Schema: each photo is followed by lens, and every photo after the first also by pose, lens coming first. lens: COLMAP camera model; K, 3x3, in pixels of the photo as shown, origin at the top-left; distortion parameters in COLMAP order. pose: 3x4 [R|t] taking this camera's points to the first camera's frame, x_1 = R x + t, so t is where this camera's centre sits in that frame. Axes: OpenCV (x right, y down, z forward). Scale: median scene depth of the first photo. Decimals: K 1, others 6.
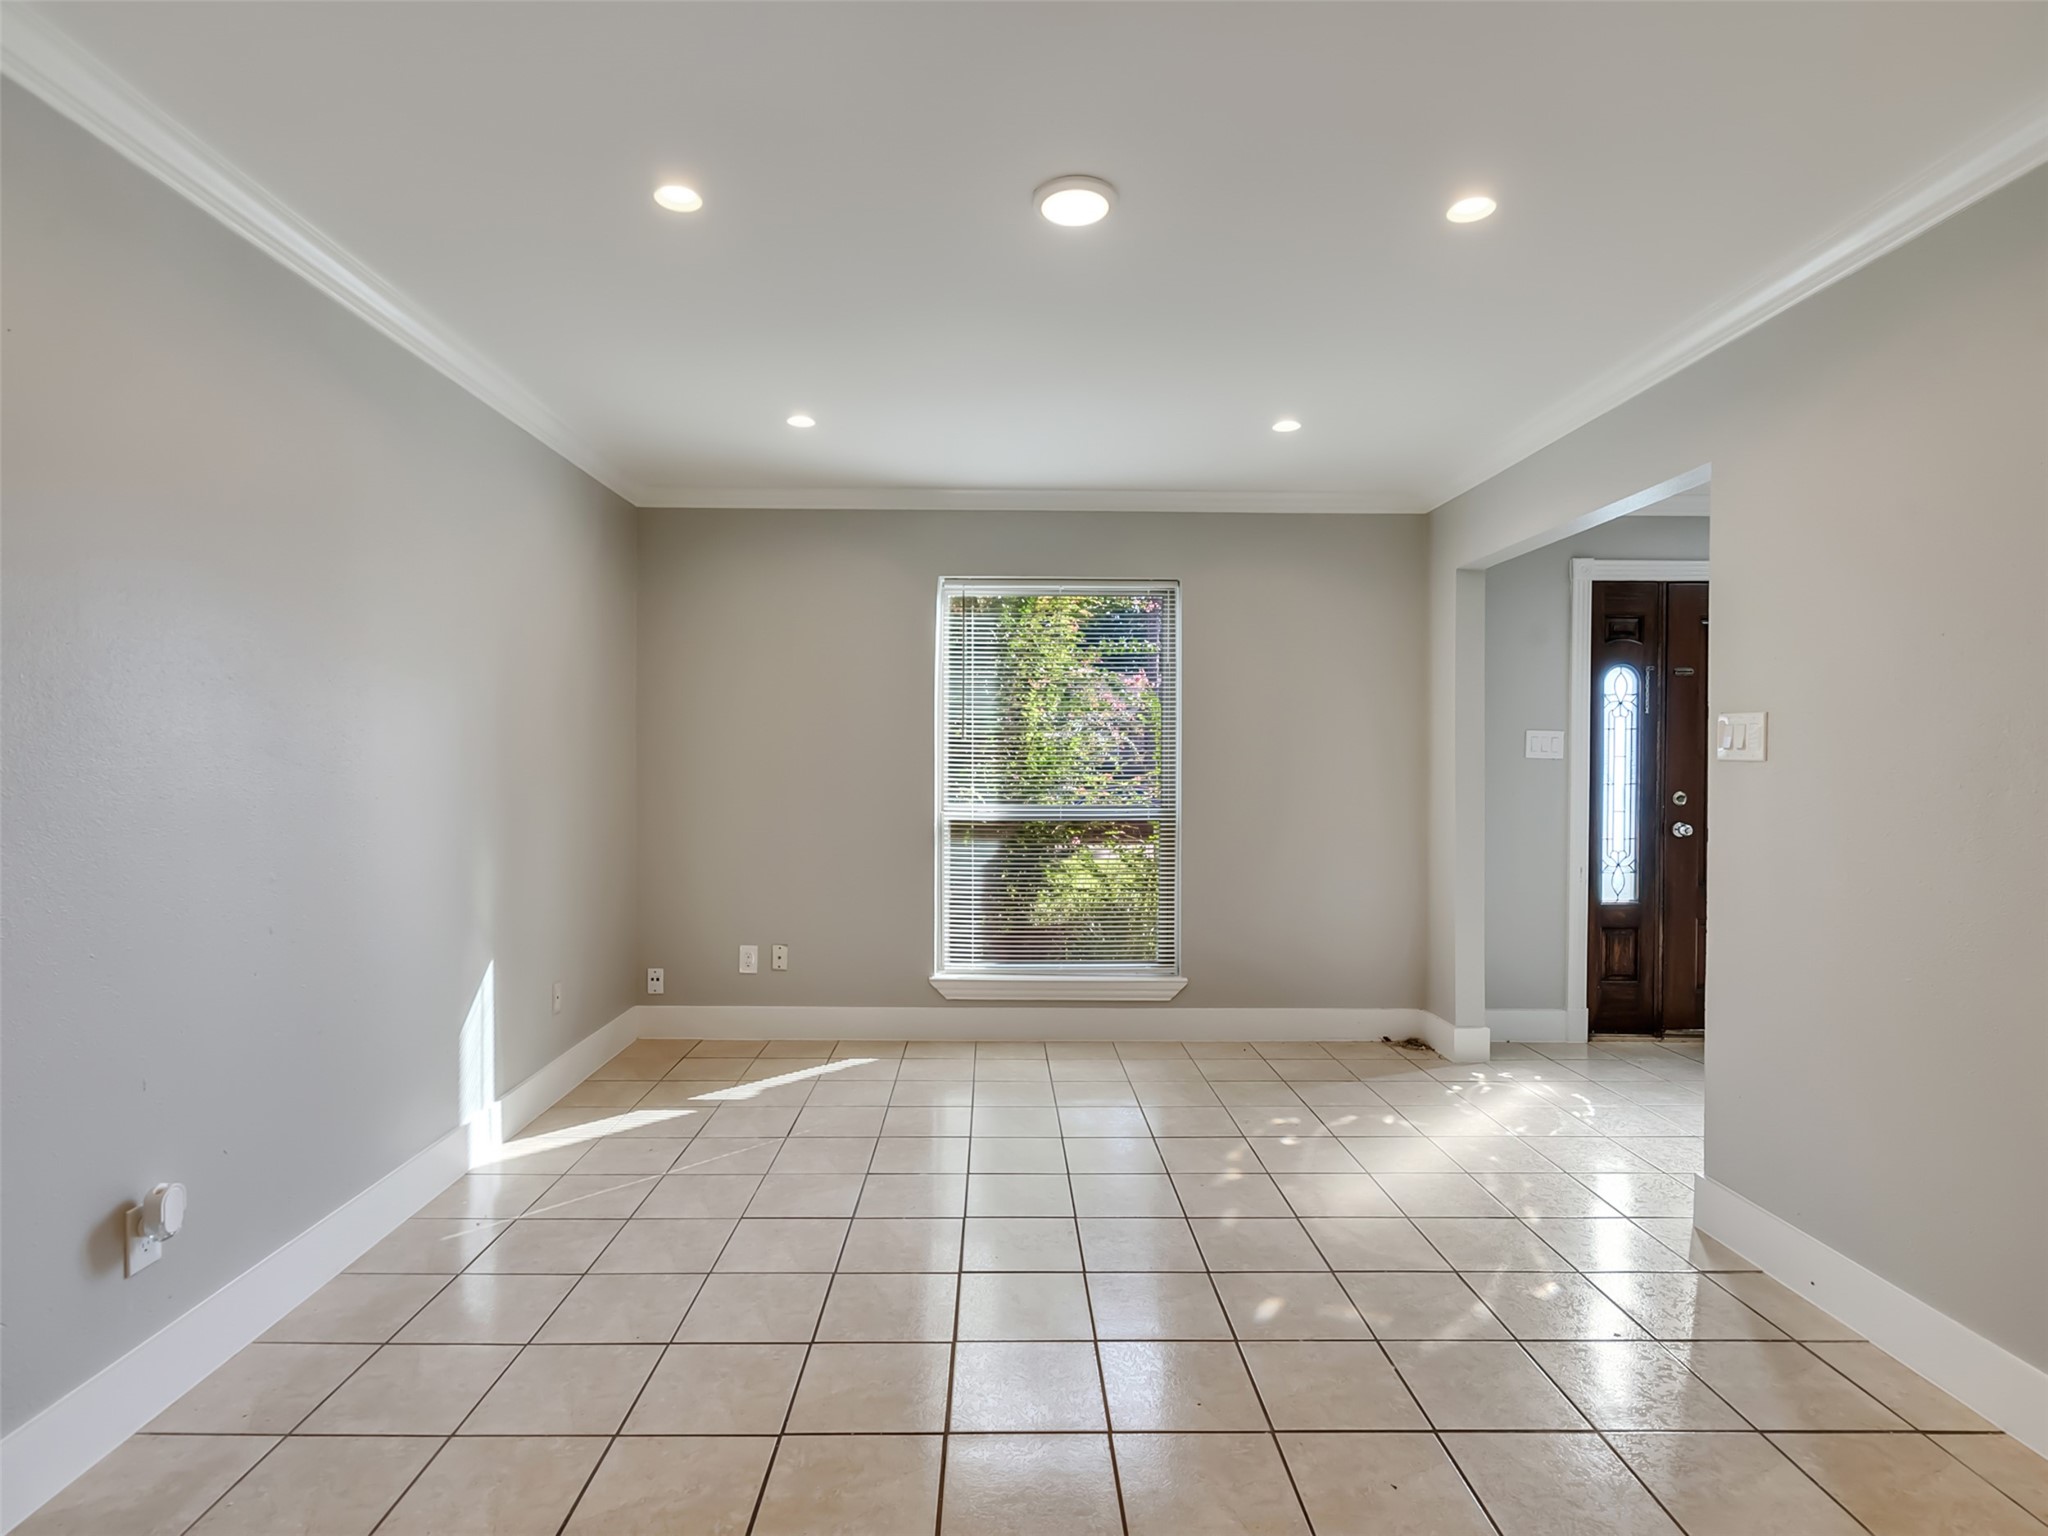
lens RADIAL K [[1042.8, 0, 998.9], [0, 1042.8, 766.3], [0, 0, 1]] dist [0.001098, 0.007858]
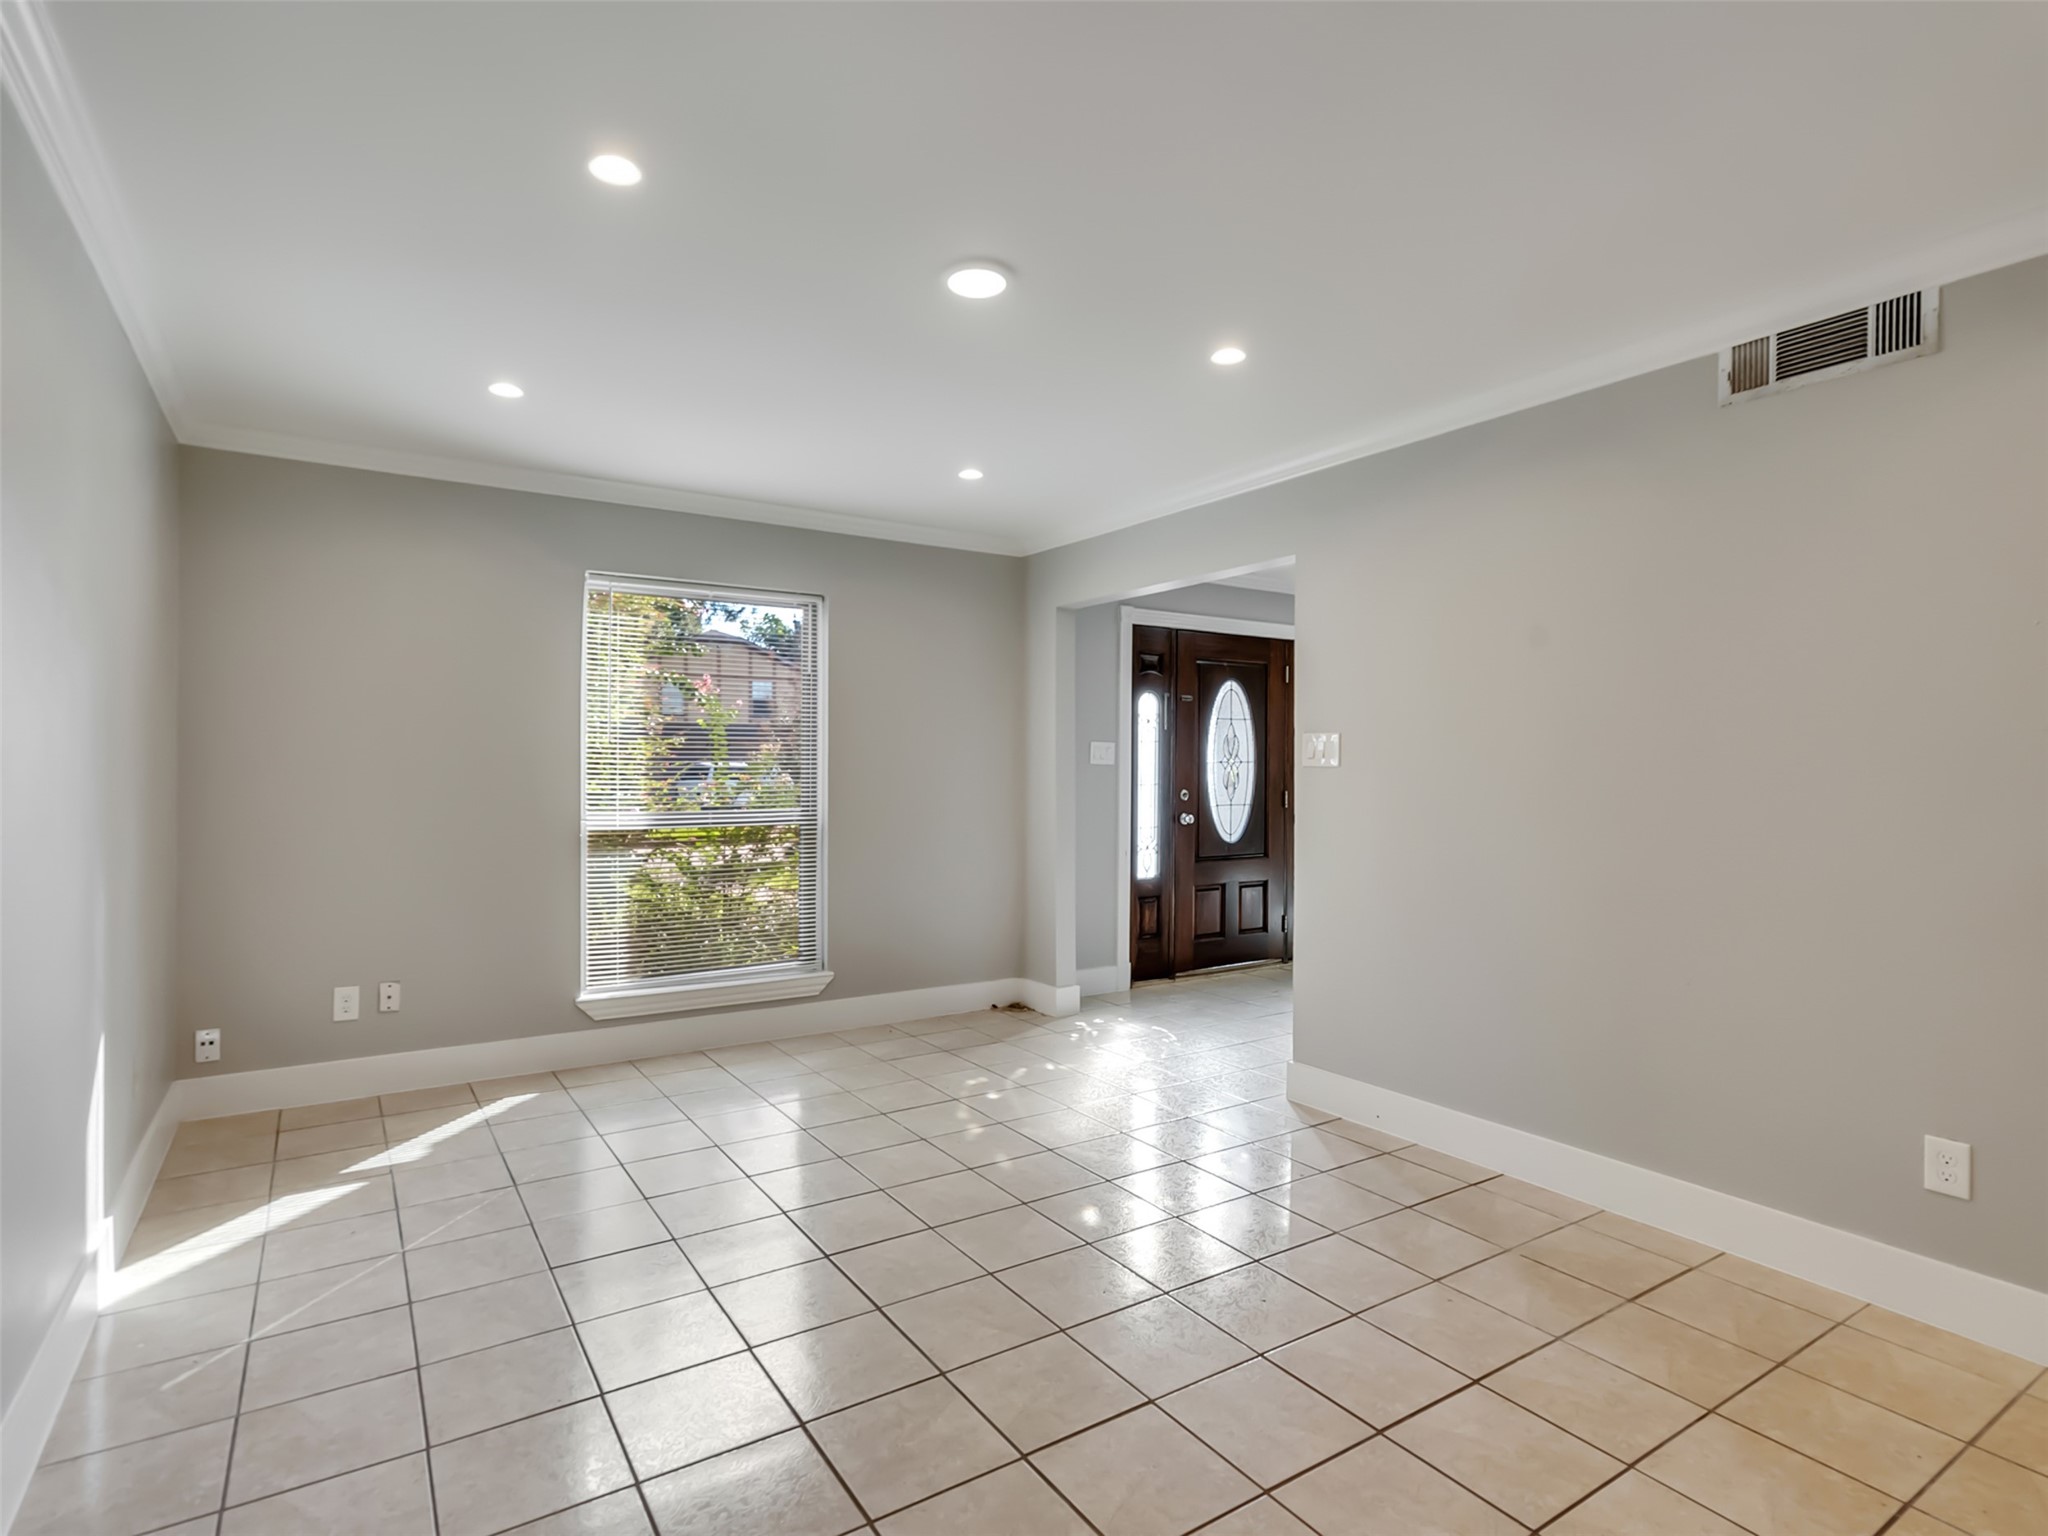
lens RADIAL K [[1042.8, 0, 998.9], [0, 1042.8, 766.3], [0, 0, 1]] dist [0.001098, 0.007858]
pose [[0.851784, -0.000784, 0.523892, -0.234618], [0.003226, 0.999988, -0.003749, -0.000942], [-0.523883, 0.004883, 0.851776, 0.008351]]
